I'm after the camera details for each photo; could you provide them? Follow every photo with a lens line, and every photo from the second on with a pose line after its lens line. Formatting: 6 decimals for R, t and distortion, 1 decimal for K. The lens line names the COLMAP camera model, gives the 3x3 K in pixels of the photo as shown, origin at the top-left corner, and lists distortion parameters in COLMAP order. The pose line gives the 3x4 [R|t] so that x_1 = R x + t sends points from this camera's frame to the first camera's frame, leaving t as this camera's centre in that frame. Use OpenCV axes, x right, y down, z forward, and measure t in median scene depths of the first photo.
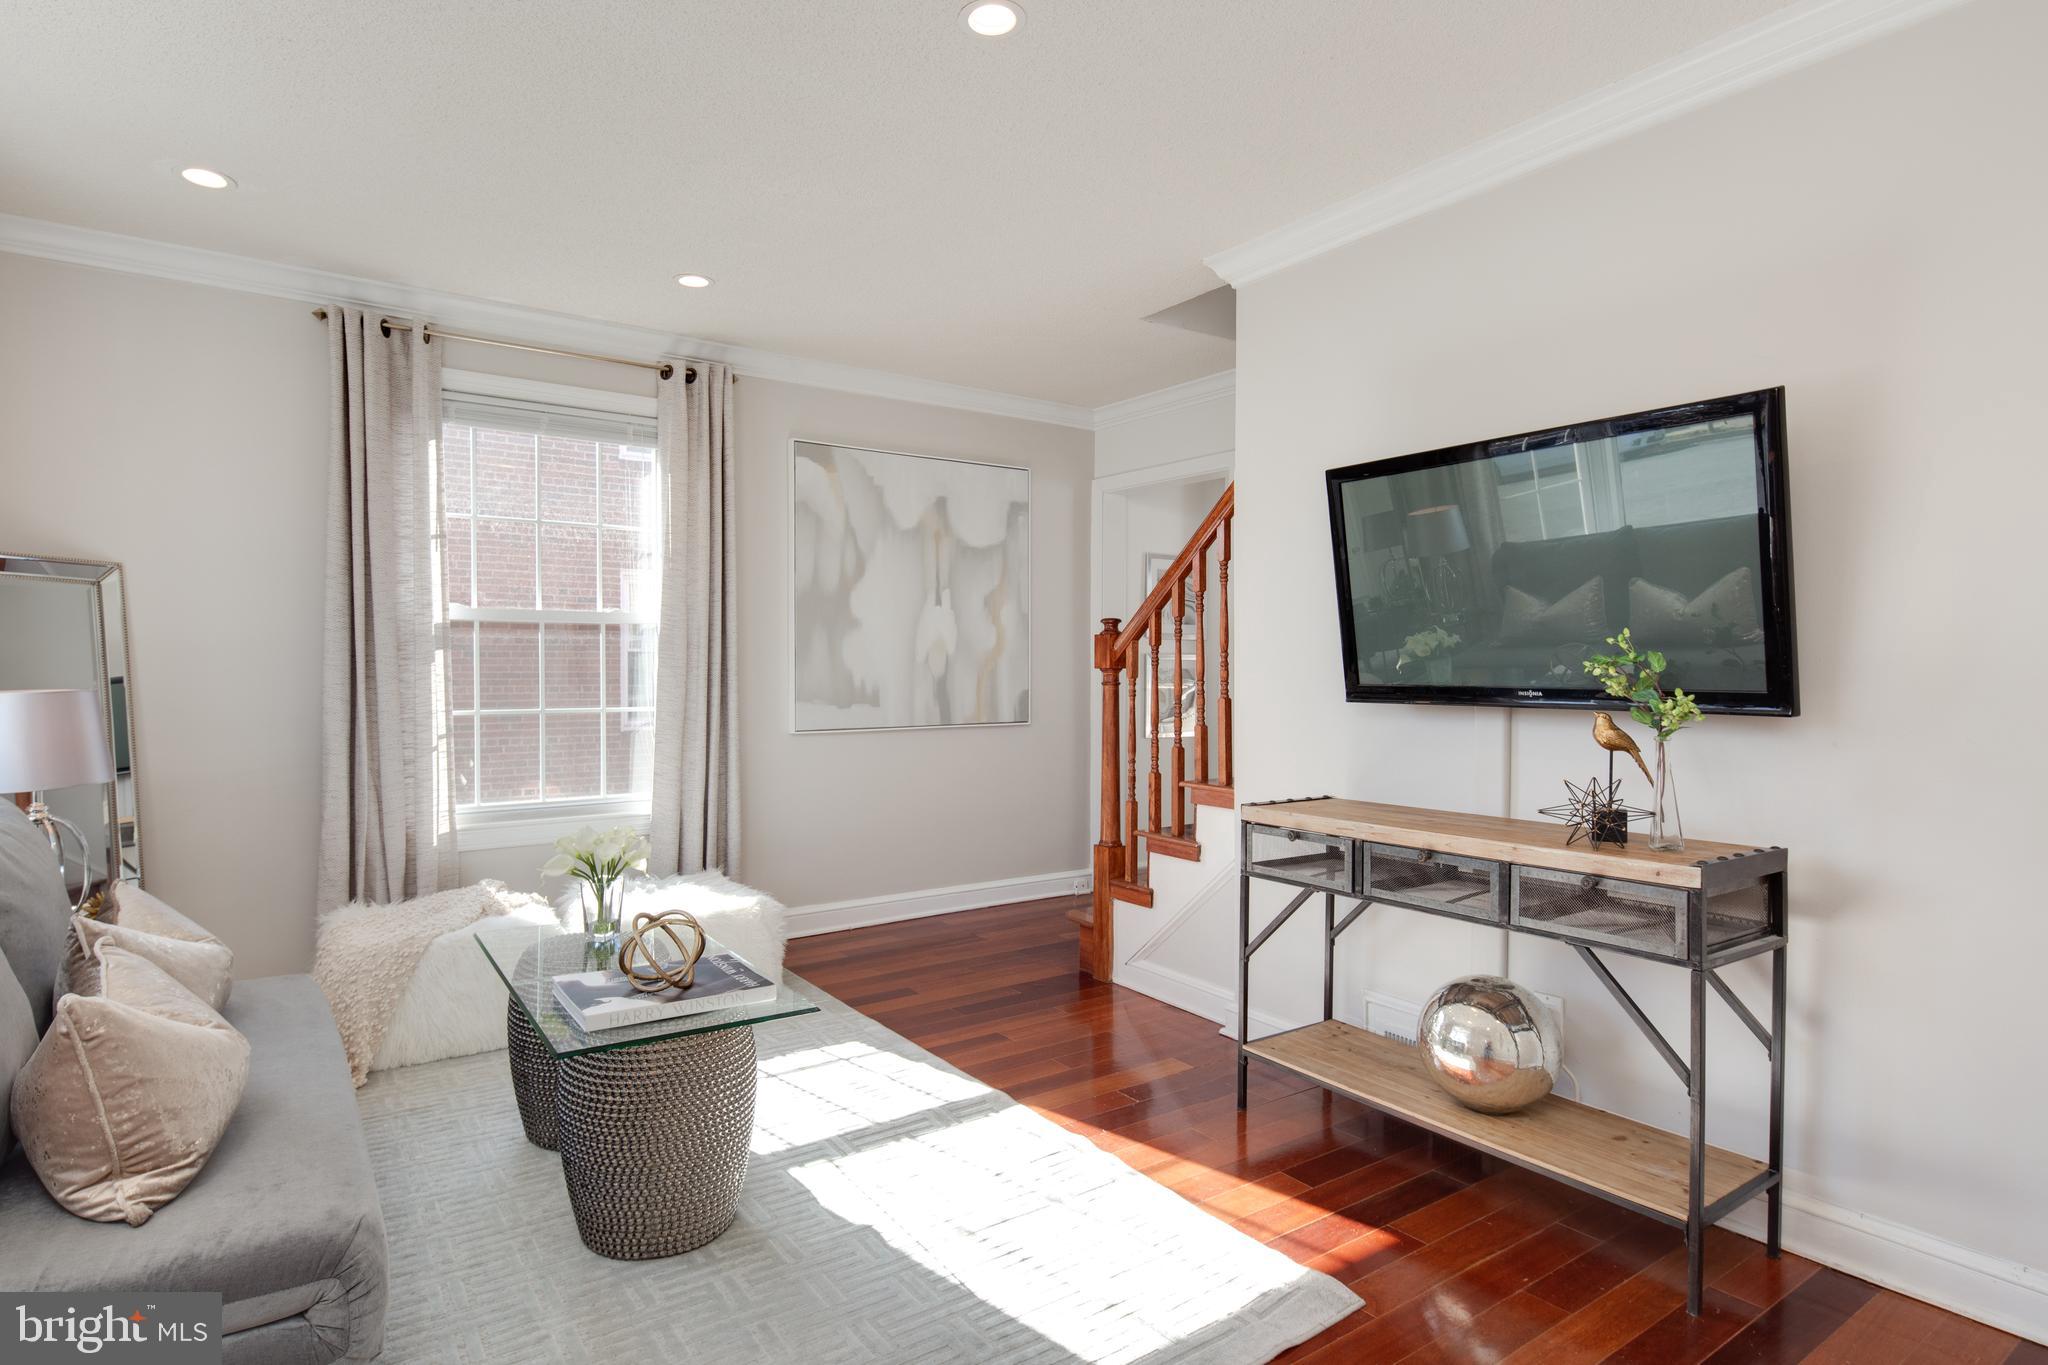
lens RADIAL K [[1006.4, 0, 1011.0], [0, 1006.4, 696.2], [0, 0, 1]] dist [-0.006736, -0.003317]
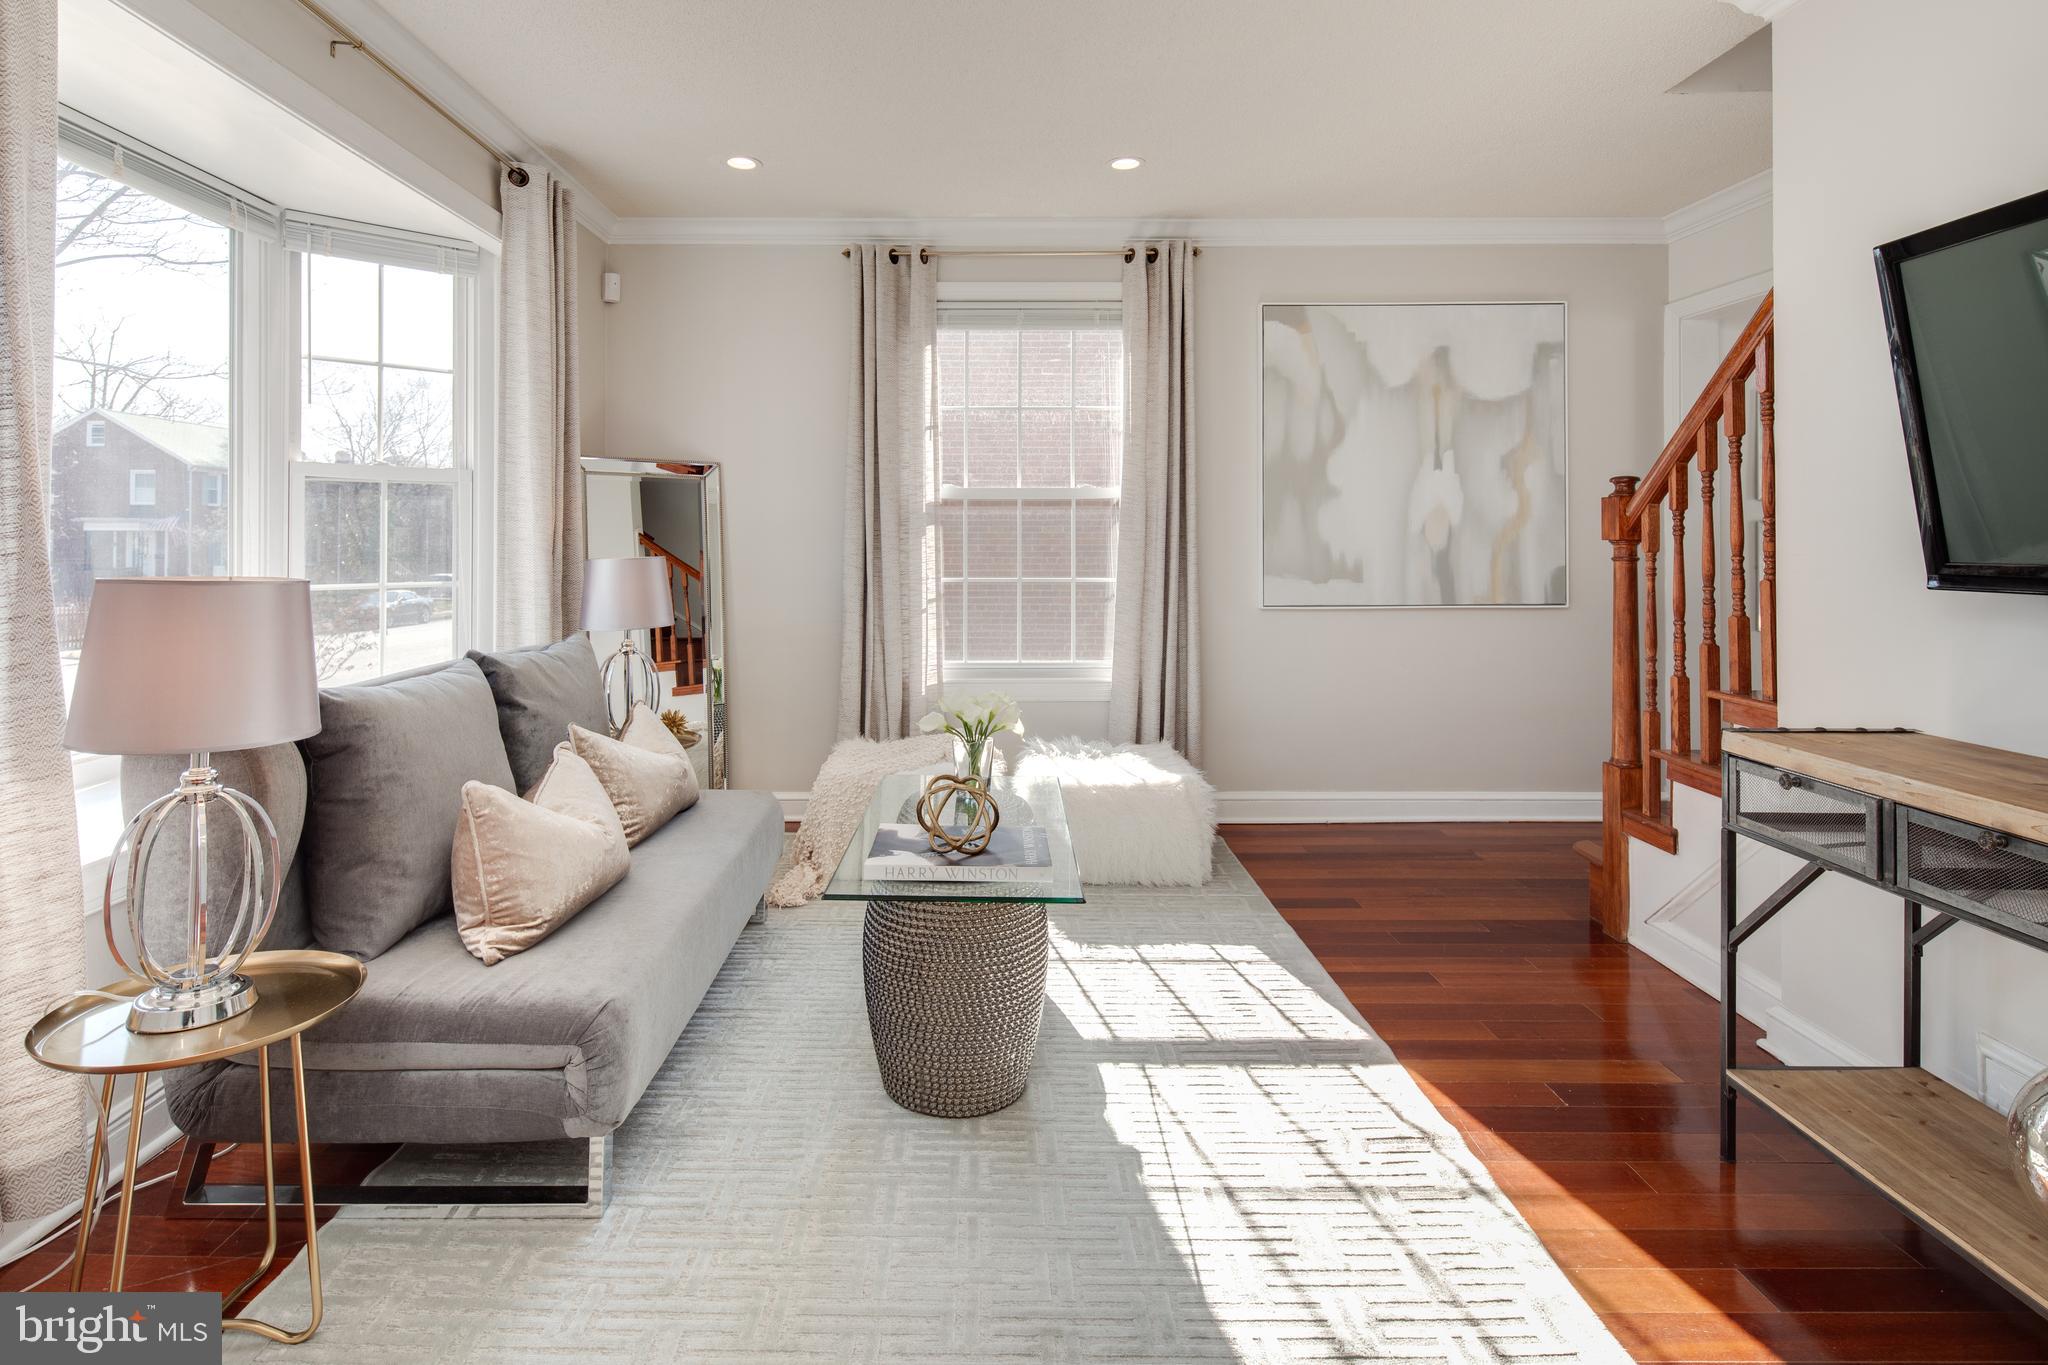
lens RADIAL K [[1003.9, 0, 1020.9], [0, 1003.9, 537.0], [0, 0, 1]] dist [0.002157, -0.008136]
pose [[0.834639, -0.003898, -0.550783, 0.153193], [-0.013512, 0.999529, -0.027550, -0.001997], [0.550631, 0.030436, 0.834193, 0.092287]]
